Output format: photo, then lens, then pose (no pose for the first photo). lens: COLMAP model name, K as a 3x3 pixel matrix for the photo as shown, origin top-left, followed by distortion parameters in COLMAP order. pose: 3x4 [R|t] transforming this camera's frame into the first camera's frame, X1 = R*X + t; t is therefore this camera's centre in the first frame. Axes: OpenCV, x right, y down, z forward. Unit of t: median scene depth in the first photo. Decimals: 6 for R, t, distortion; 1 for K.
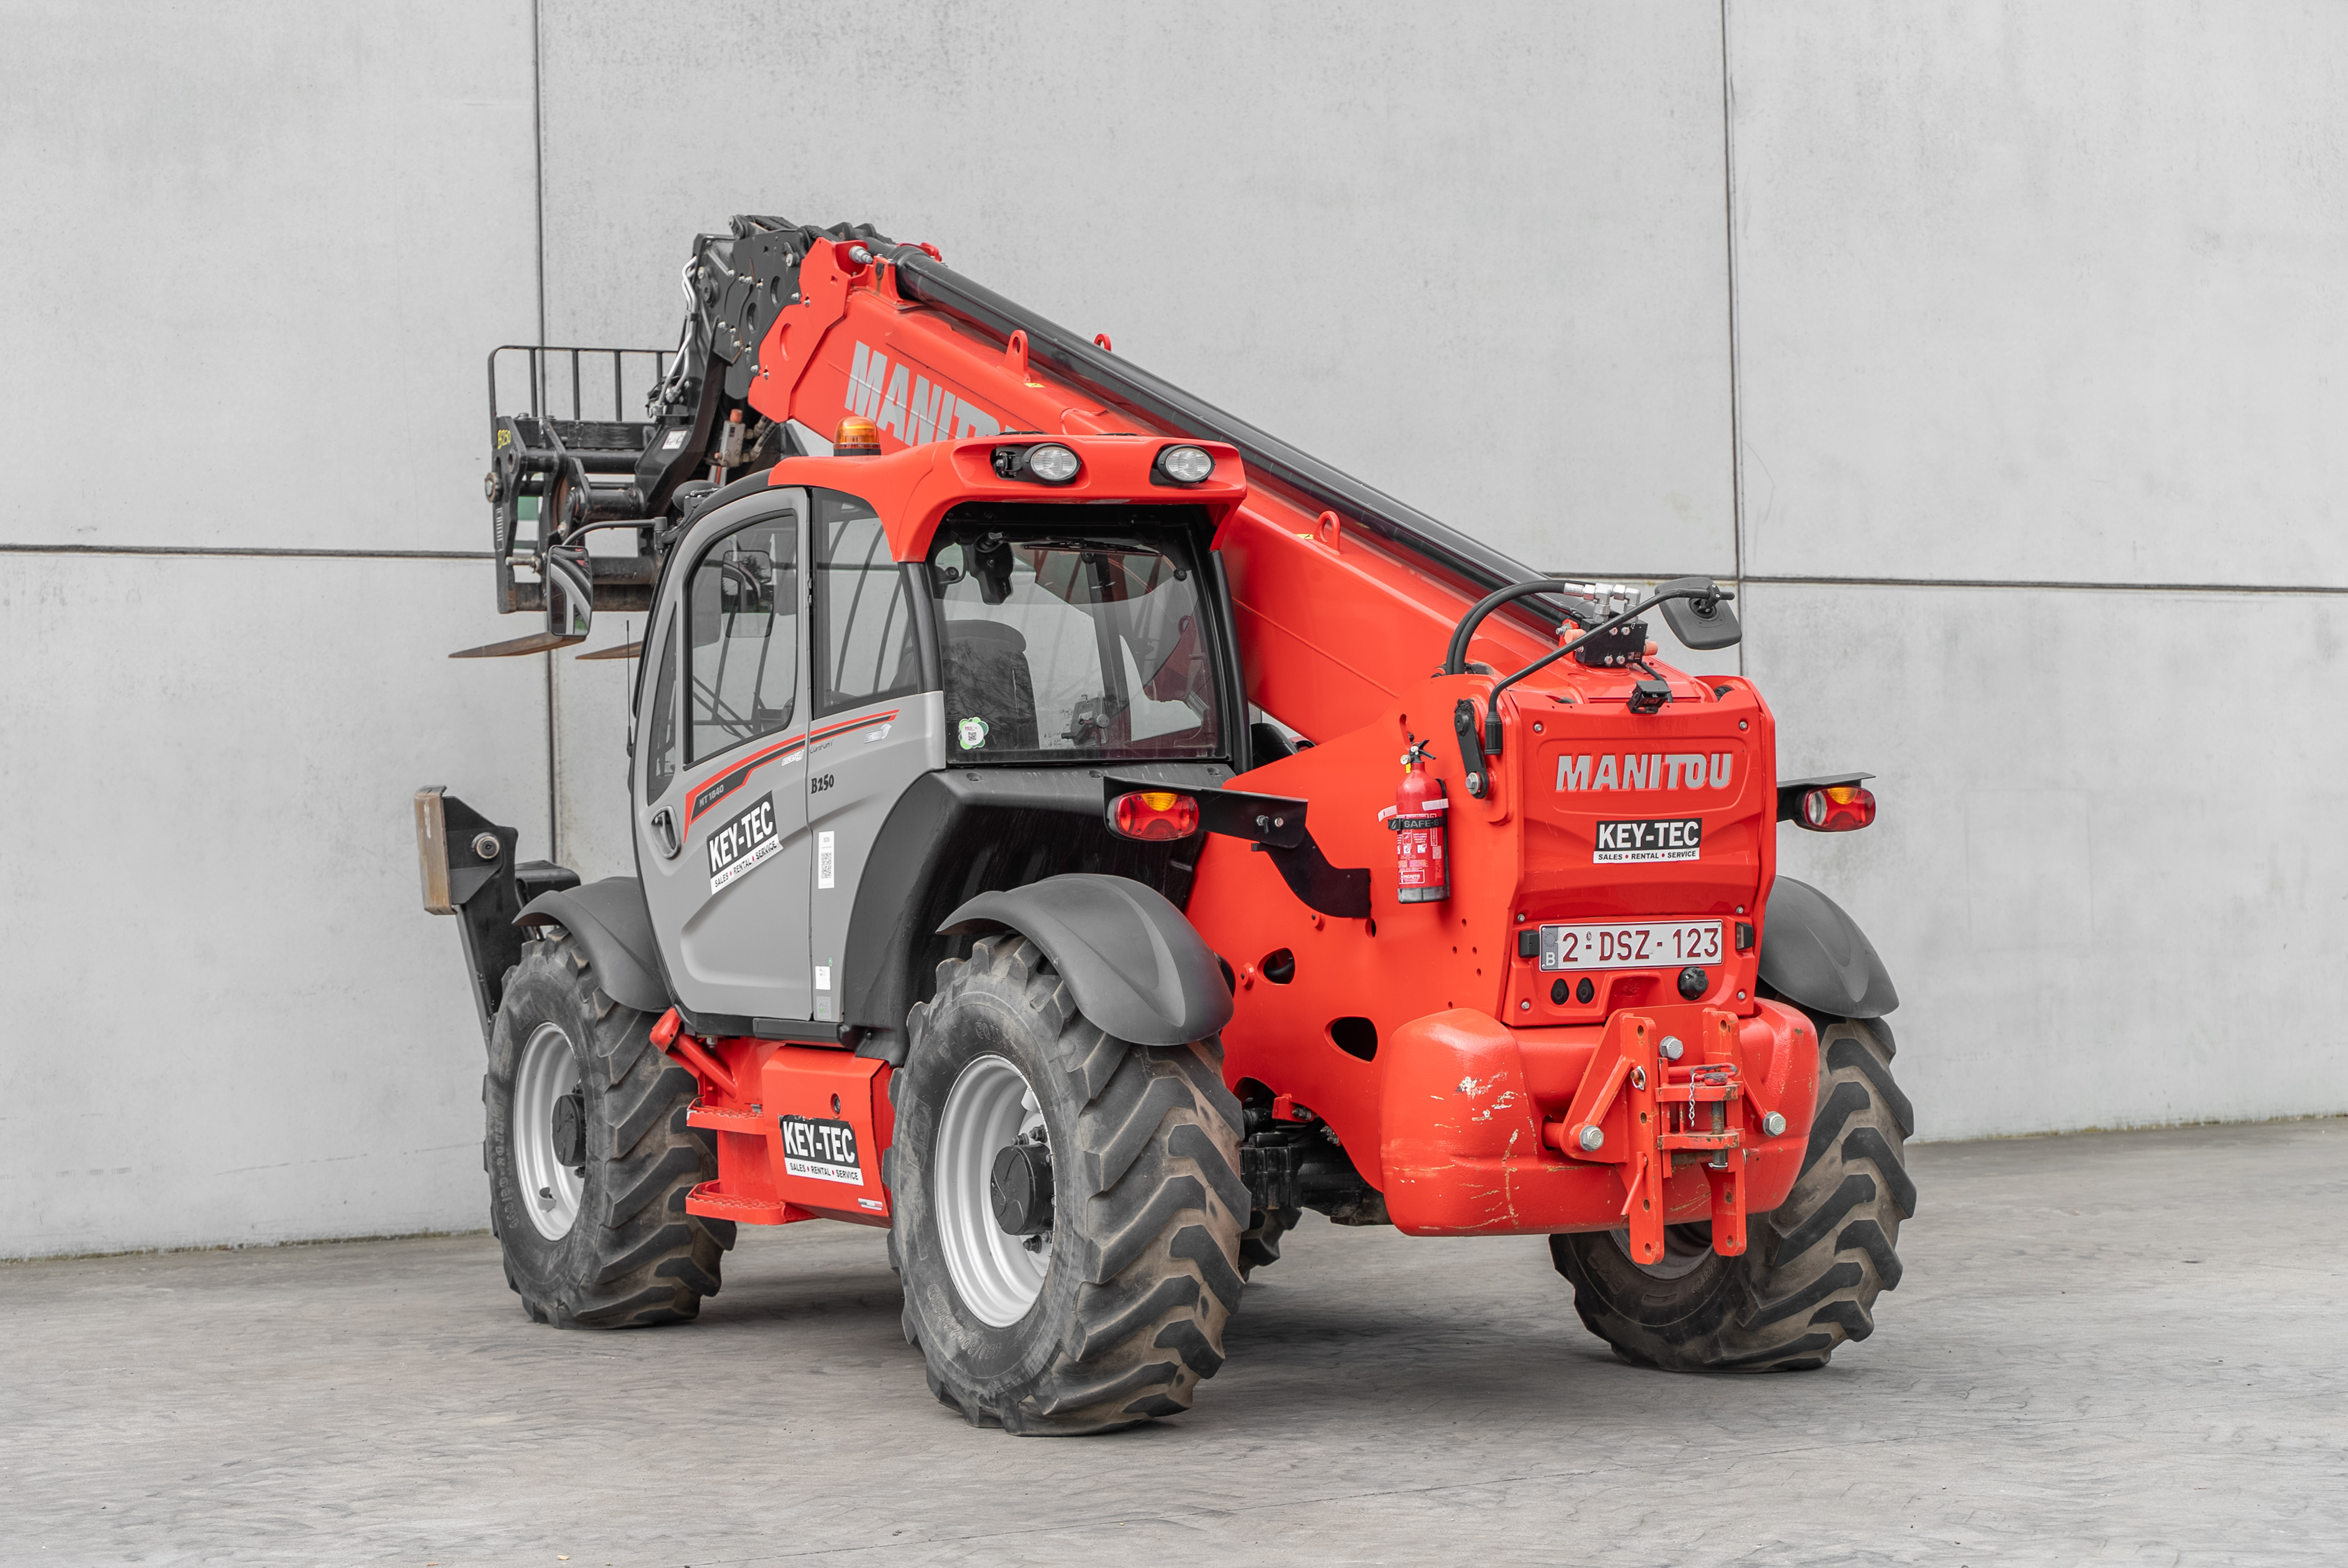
lens RADIAL K [[4520.1, 0, 1236.1], [0, 4520.1, 780.7], [0, 0, 1]] dist [0.003218, -0.098242]
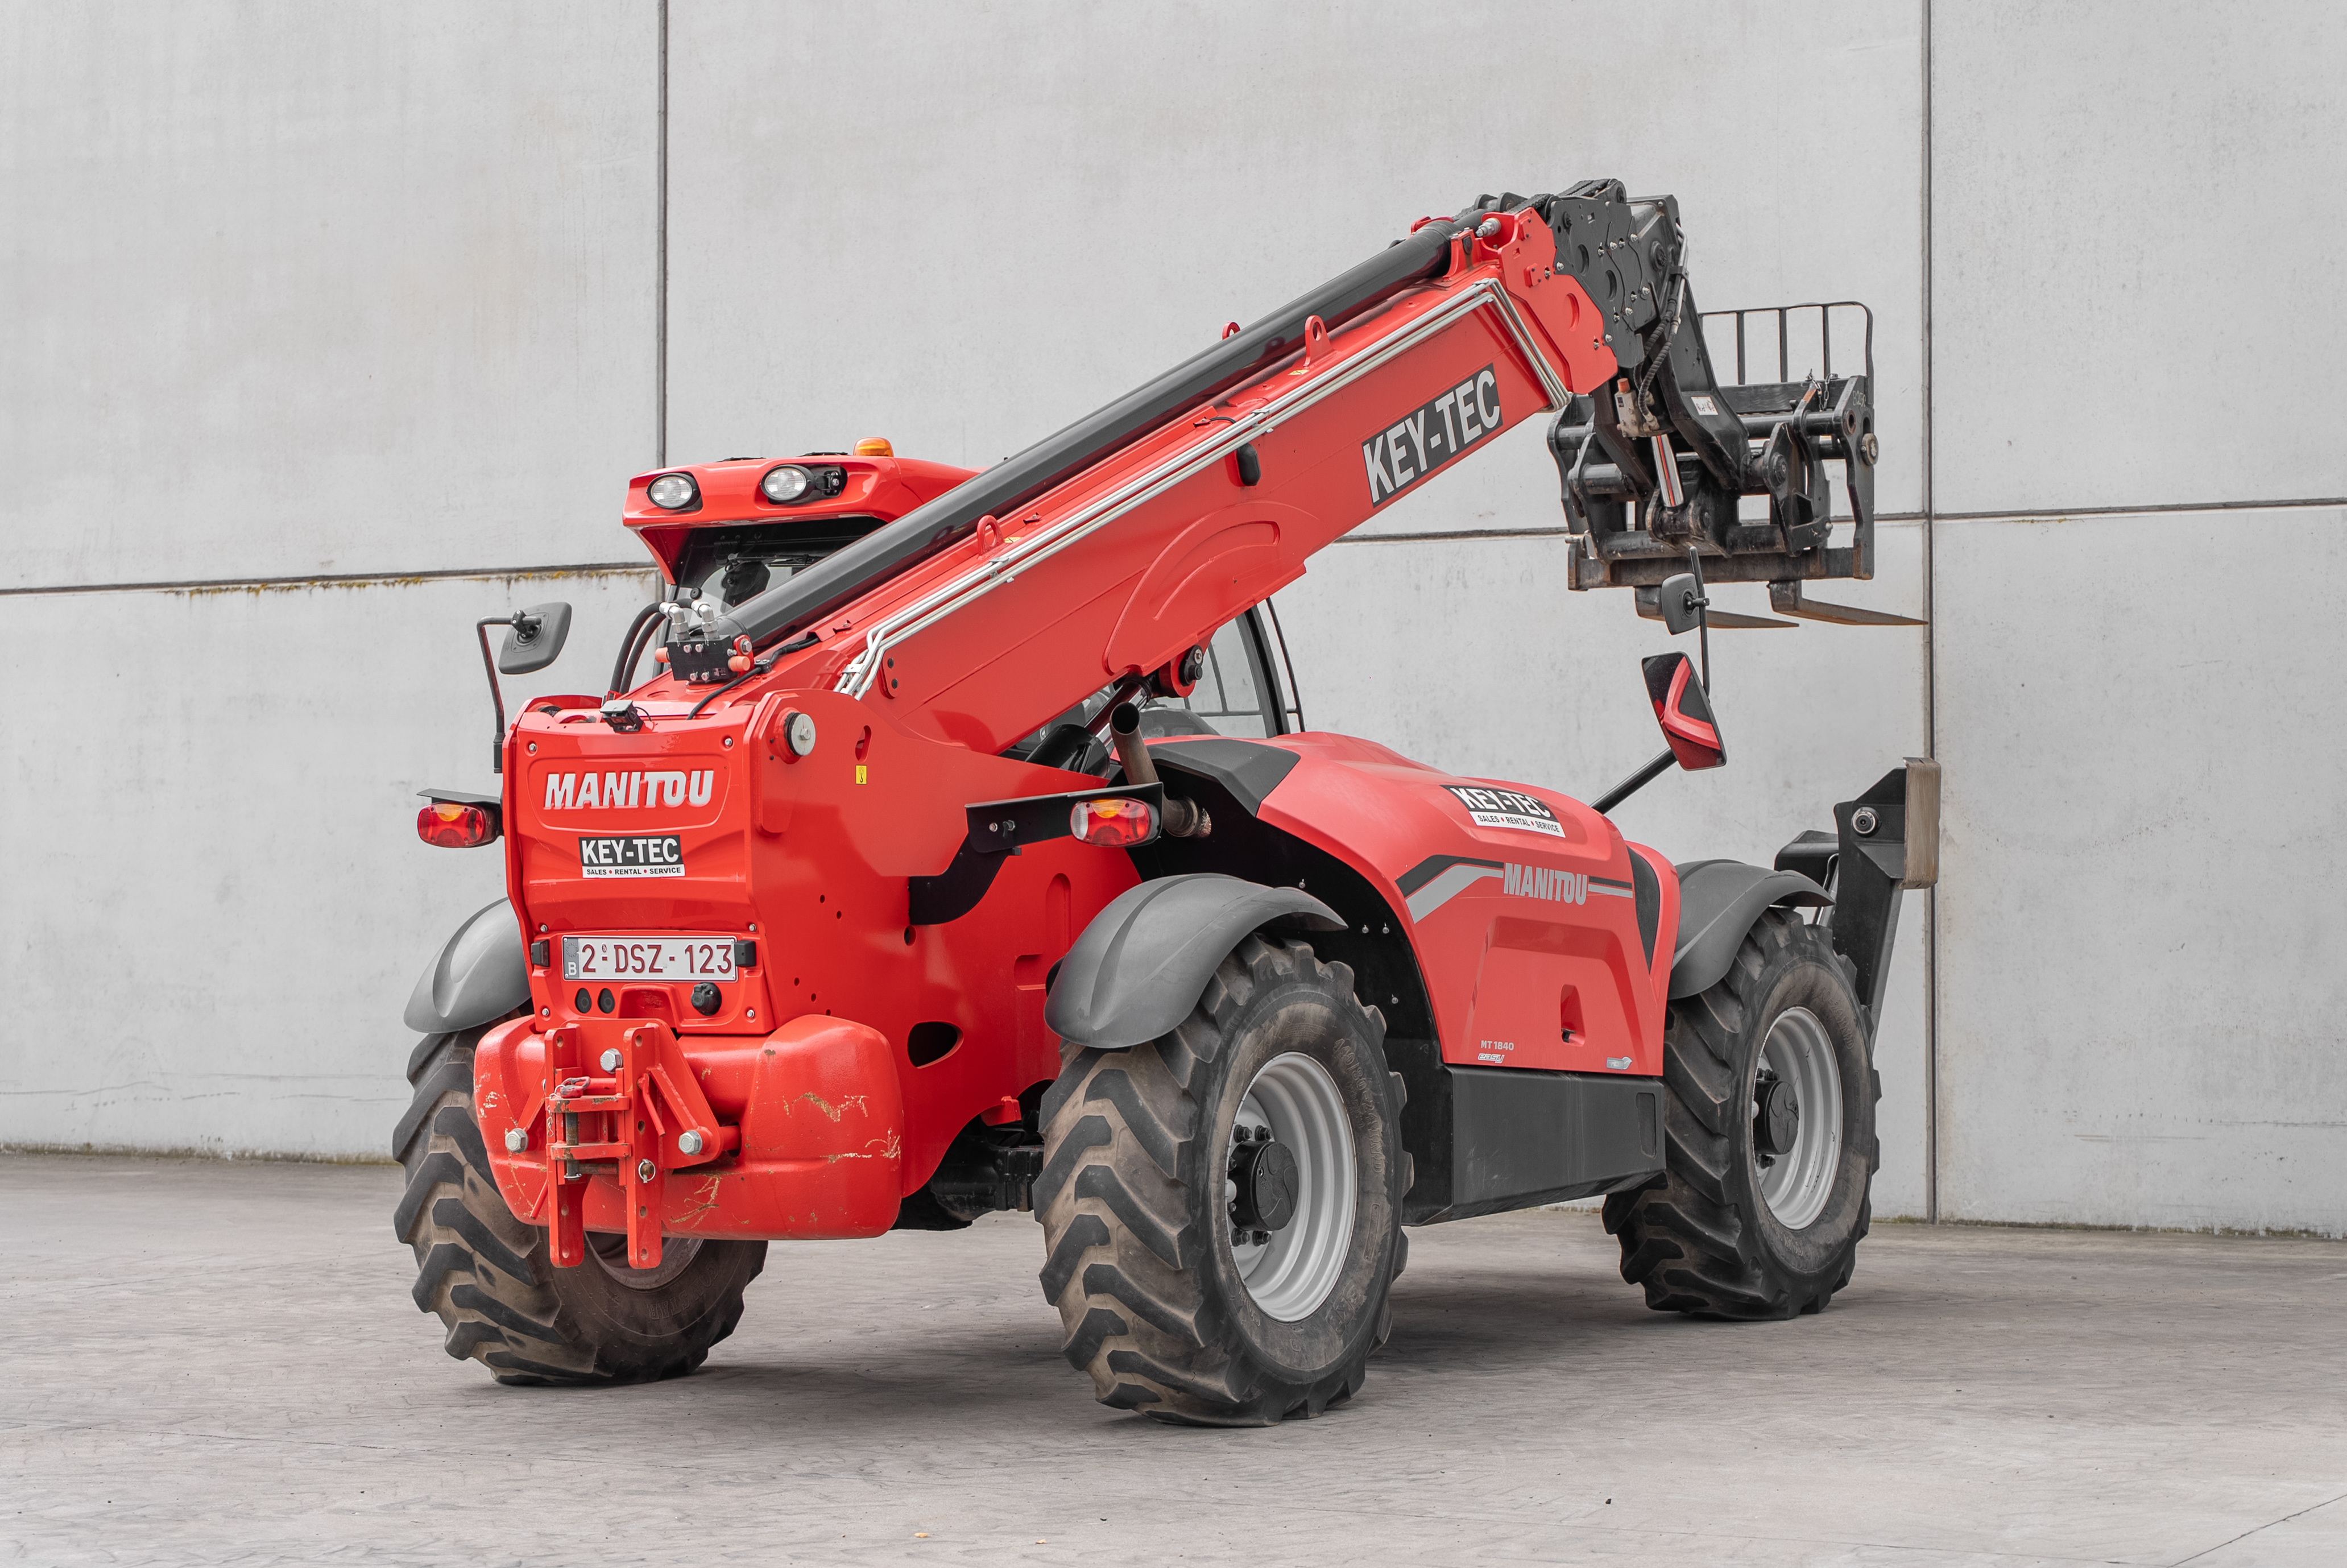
lens RADIAL K [[5121.8, 0, 1083.6], [0, 5121.8, 779.5], [0, 0, 1]] dist [-0.008739, -0.098826]
pose [[0.489079, 0.006979, -0.872211, 1.145244], [0.011858, 0.999822, 0.014649, -0.019782], [0.872159, -0.017507, 0.488910, 0.523359]]
